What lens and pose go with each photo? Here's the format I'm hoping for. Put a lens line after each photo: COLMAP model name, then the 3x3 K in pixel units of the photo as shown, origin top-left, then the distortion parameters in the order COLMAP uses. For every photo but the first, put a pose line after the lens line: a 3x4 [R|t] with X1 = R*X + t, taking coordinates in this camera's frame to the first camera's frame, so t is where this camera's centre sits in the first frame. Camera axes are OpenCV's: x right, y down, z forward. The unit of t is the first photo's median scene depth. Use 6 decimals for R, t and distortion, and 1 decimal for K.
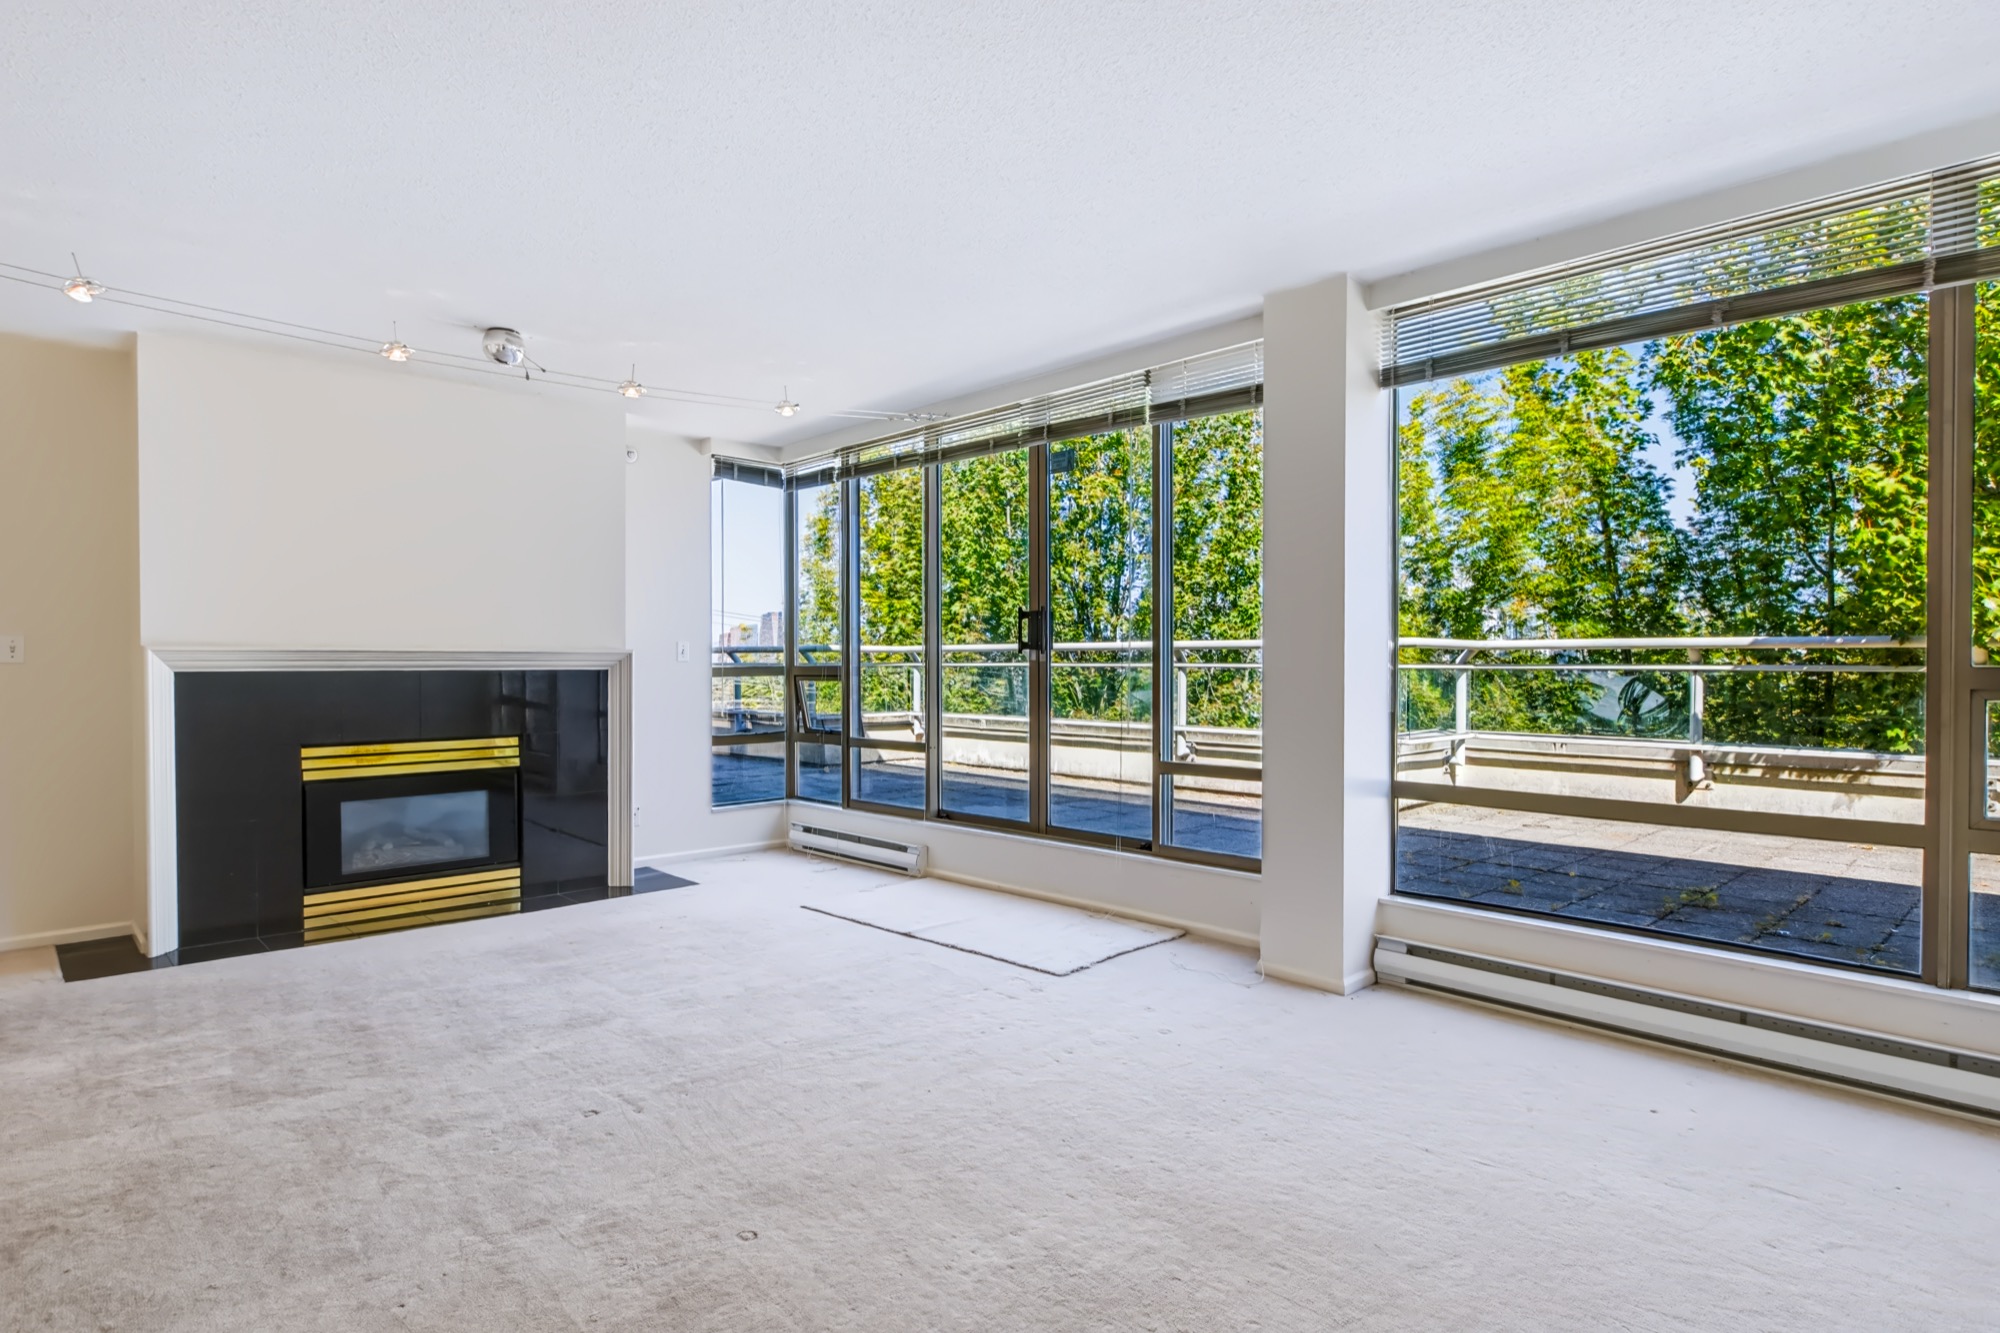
lens RADIAL K [[1047.0, 0, 1018.0], [0, 1047.0, 685.0], [0, 0, 1]] dist [0.001598, -0.003749]
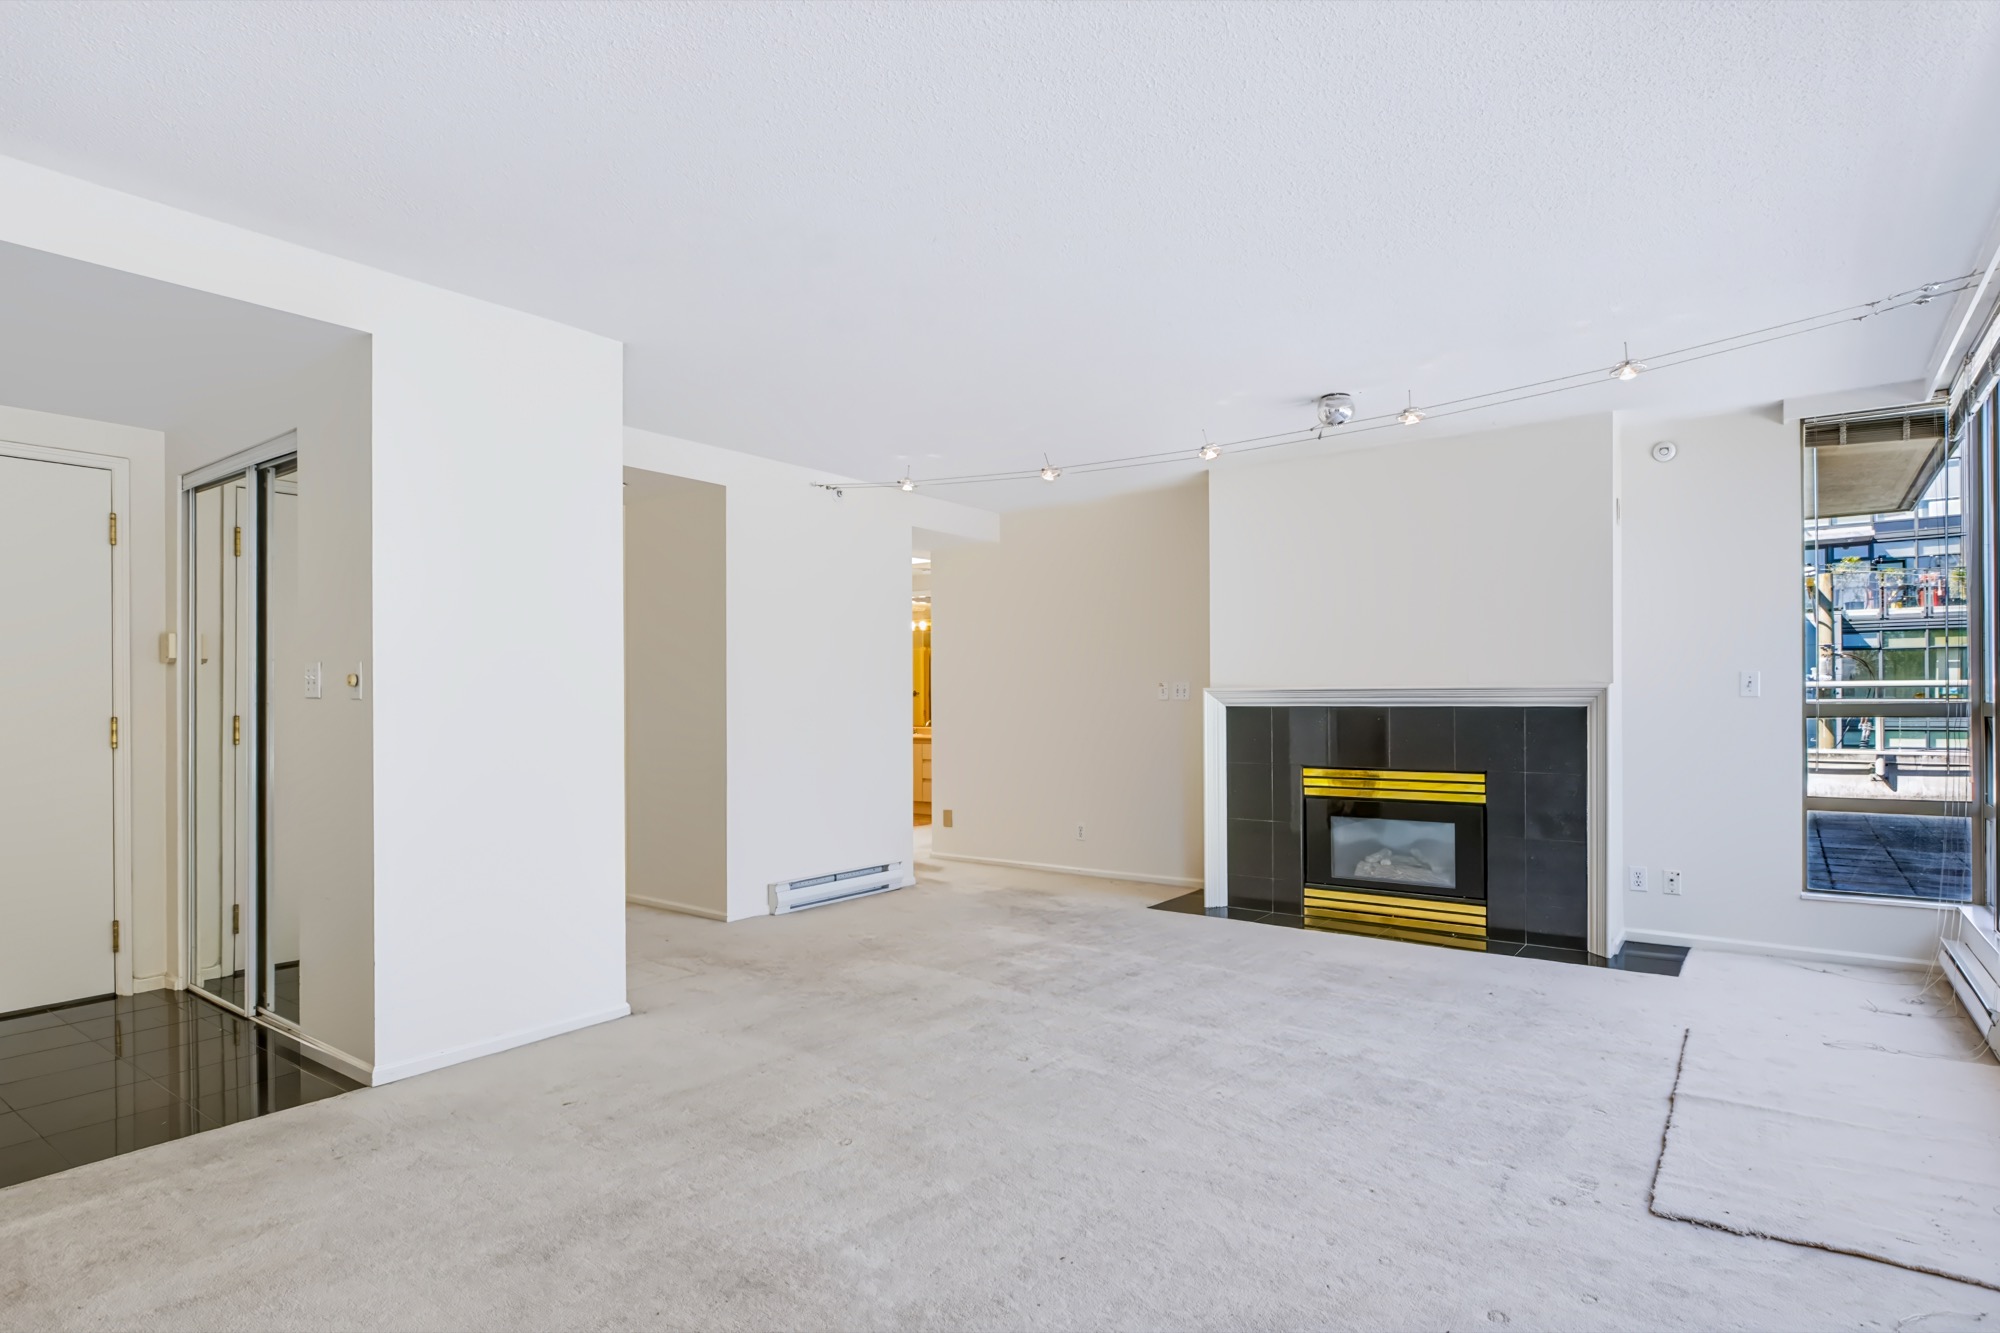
lens RADIAL K [[1047.0, 0, 997.5], [0, 1047.0, 698.5], [0, 0, 1]] dist [0.001598, -0.003749]
pose [[0.173539, -0.002285, -0.984824, 0.507184], [-0.016345, 0.999853, -0.005200, -0.010678], [0.984691, 0.017000, 0.173477, 0.455584]]
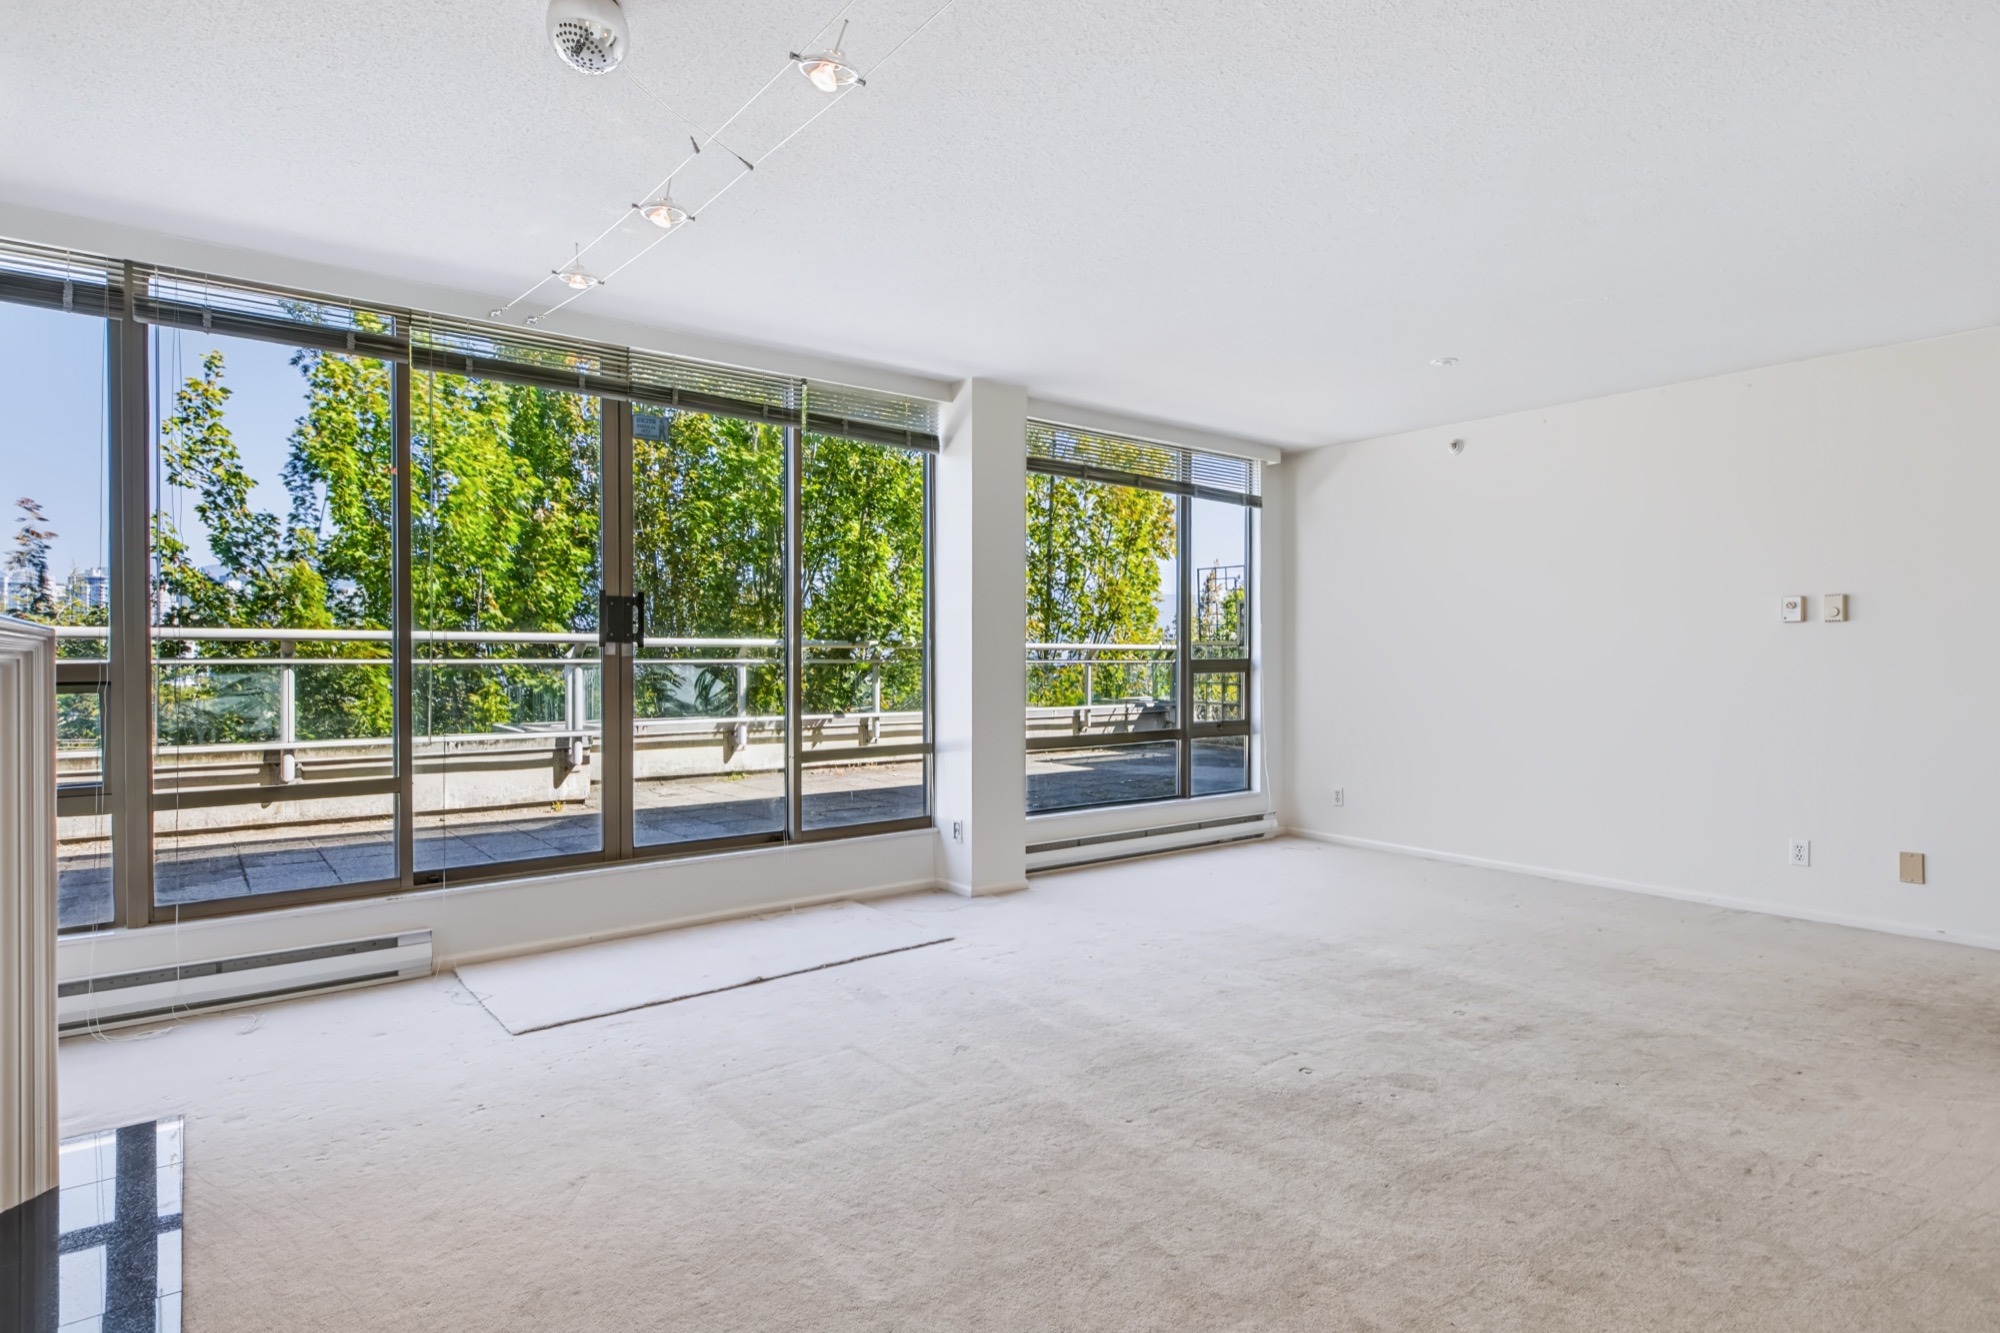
lens RADIAL K [[1047.0, 0, 1017.0], [0, 1047.0, 682.6], [0, 0, 1]] dist [0.001598, -0.003749]
pose [[0.105057, -0.024178, 0.994172, -0.943480], [0.019302, 0.999566, 0.022269, -0.017445], [-0.994279, 0.016850, 0.105478, 0.720265]]
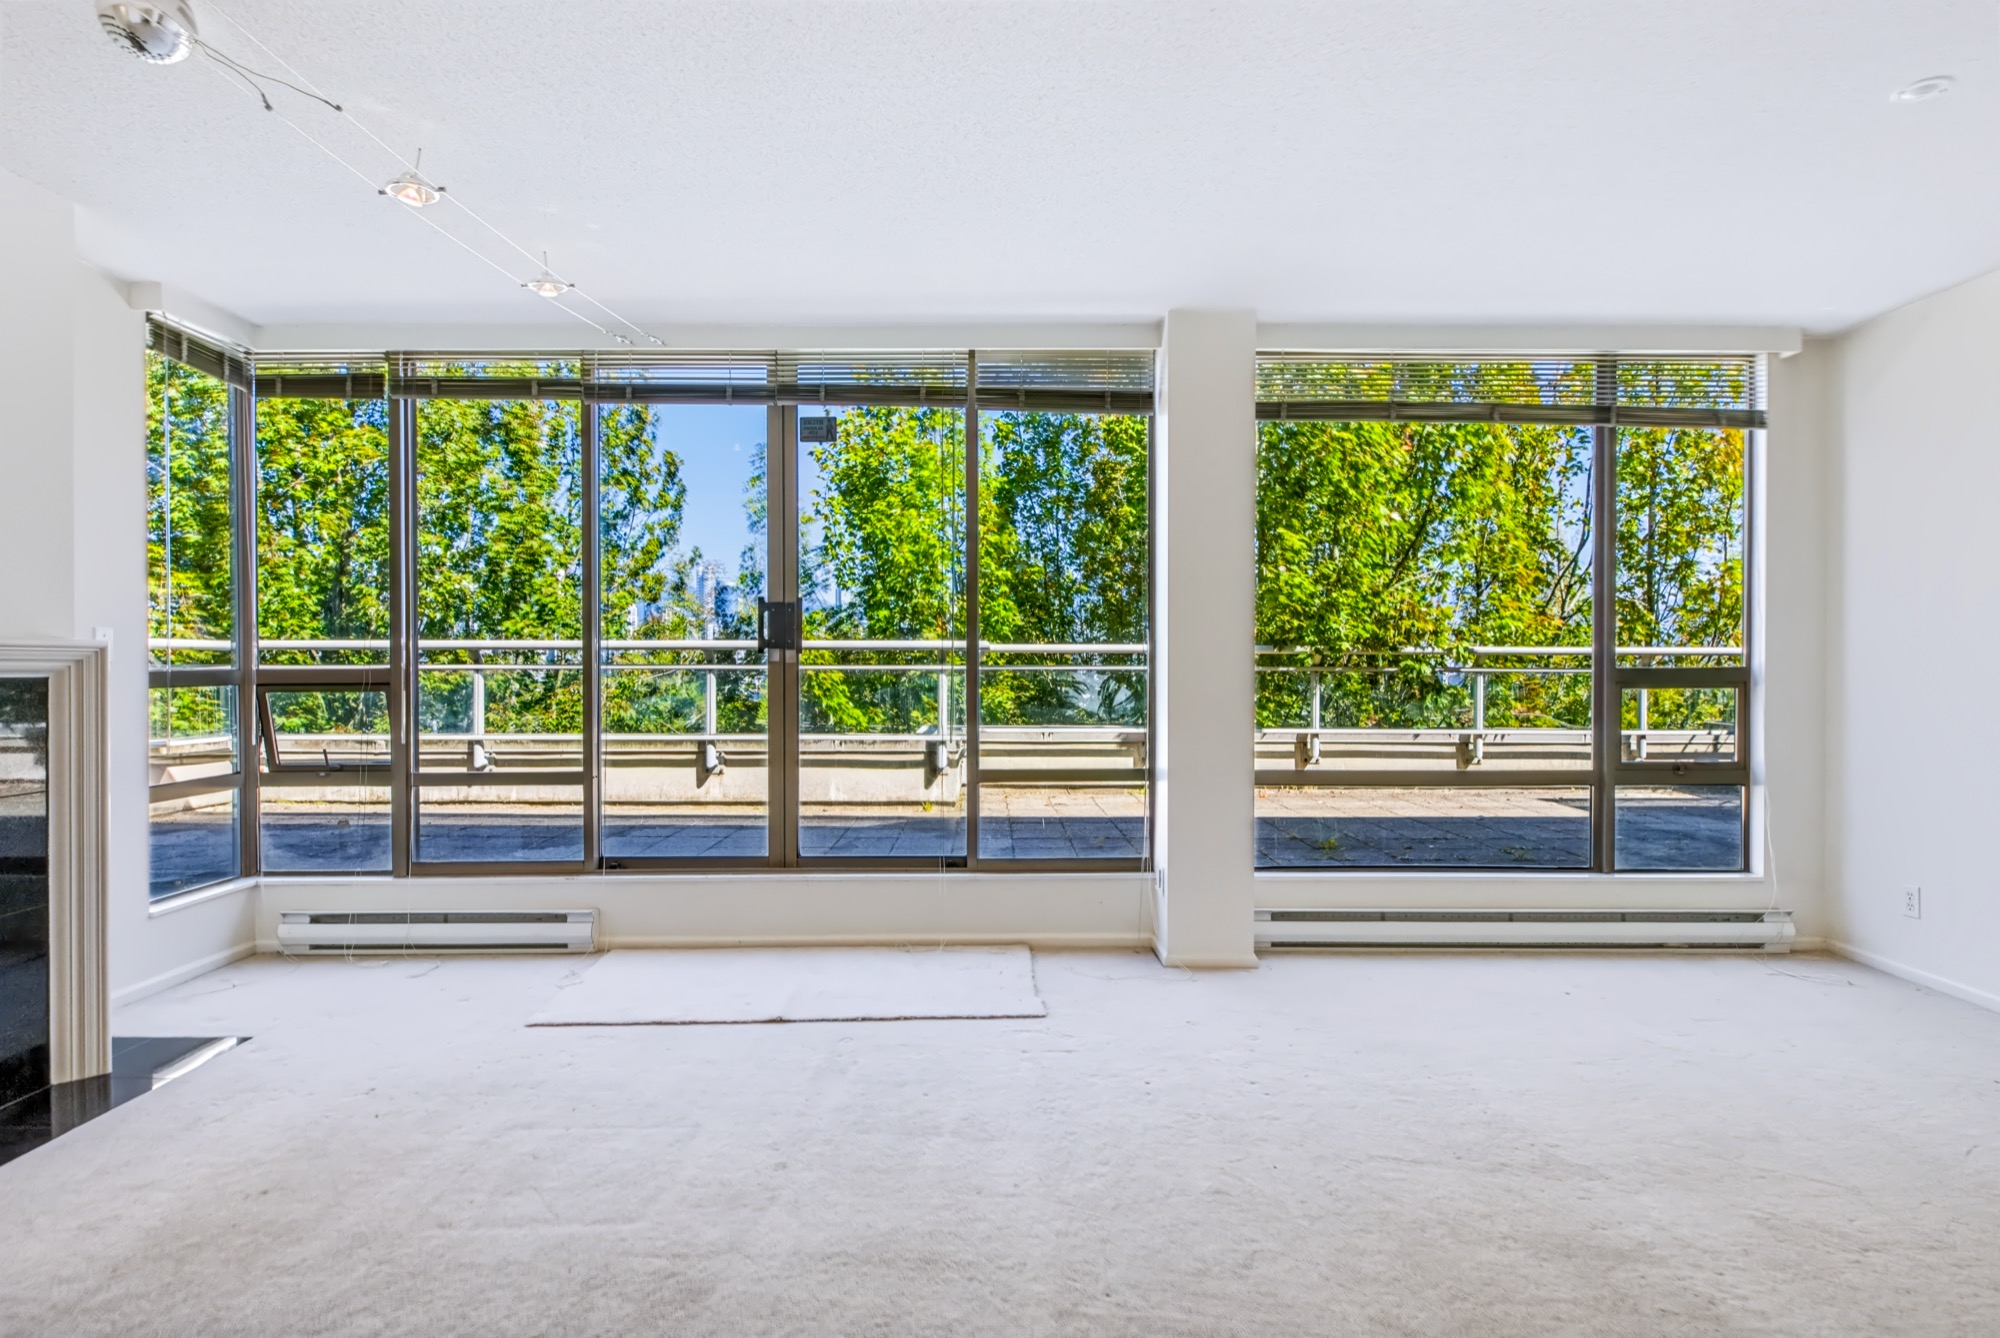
lens RADIAL K [[1047.0, 0, 1009.0], [0, 1047.0, 664.1], [0, 0, 1]] dist [0.001598, -0.003749]
pose [[0.688959, 0.000732, 0.724800, -0.556749], [0.013440, 0.999815, -0.013786, -0.008631], [-0.724676, 0.019239, 0.688821, 0.358855]]
